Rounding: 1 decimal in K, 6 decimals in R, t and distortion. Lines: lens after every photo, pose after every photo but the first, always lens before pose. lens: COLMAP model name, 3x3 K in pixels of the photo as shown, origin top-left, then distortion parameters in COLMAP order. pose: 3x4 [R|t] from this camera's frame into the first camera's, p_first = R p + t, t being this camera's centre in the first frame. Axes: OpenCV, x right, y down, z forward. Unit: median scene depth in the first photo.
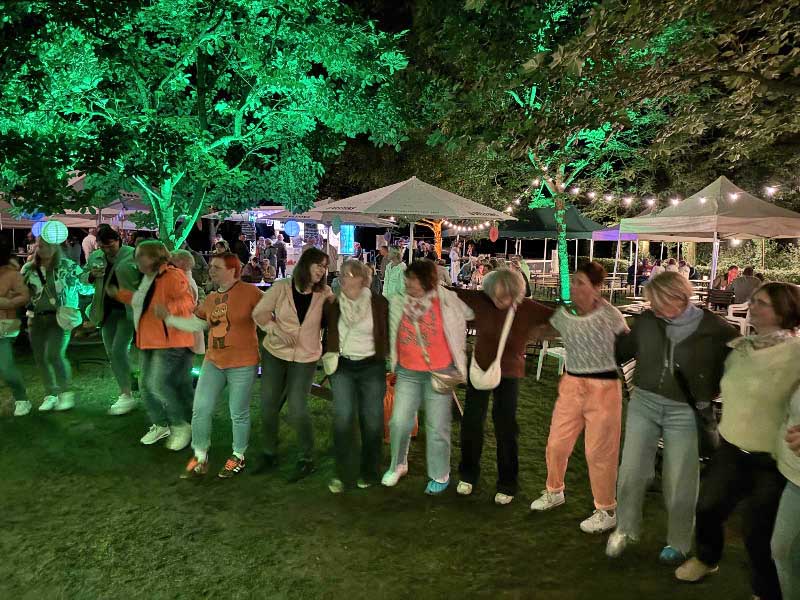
lens RADIAL K [[571.1, 0, 400.0], [0, 571.1, 300.0], [0, 0, 1]] dist [-0.000644, -0.006015]
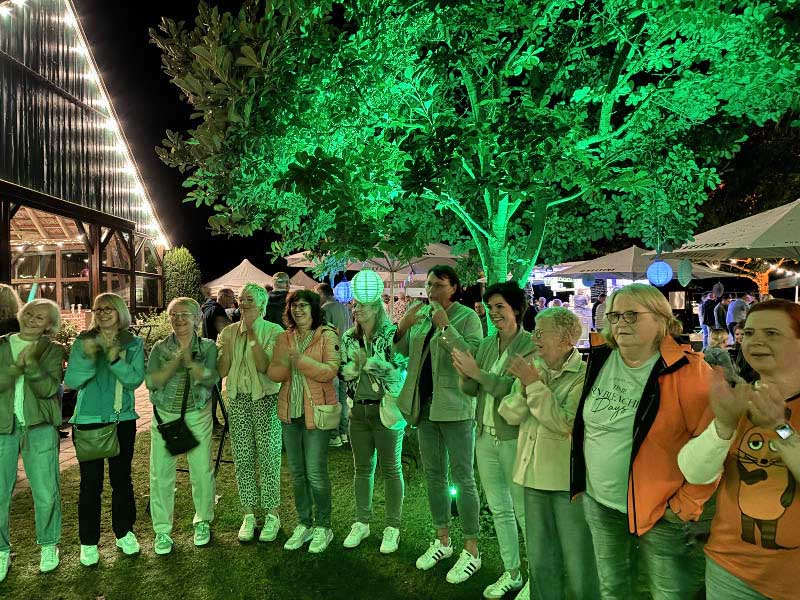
lens RADIAL K [[571.1, 0, 400.0], [0, 571.1, 300.0], [0, 0, 1]] dist [-0.000644, -0.006015]
pose [[0.903441, -0.040261, -0.426818, -0.208949], [-0.007554, 0.993931, -0.109745, -0.018925], [0.428646, 0.102373, 0.897654, 0.300521]]
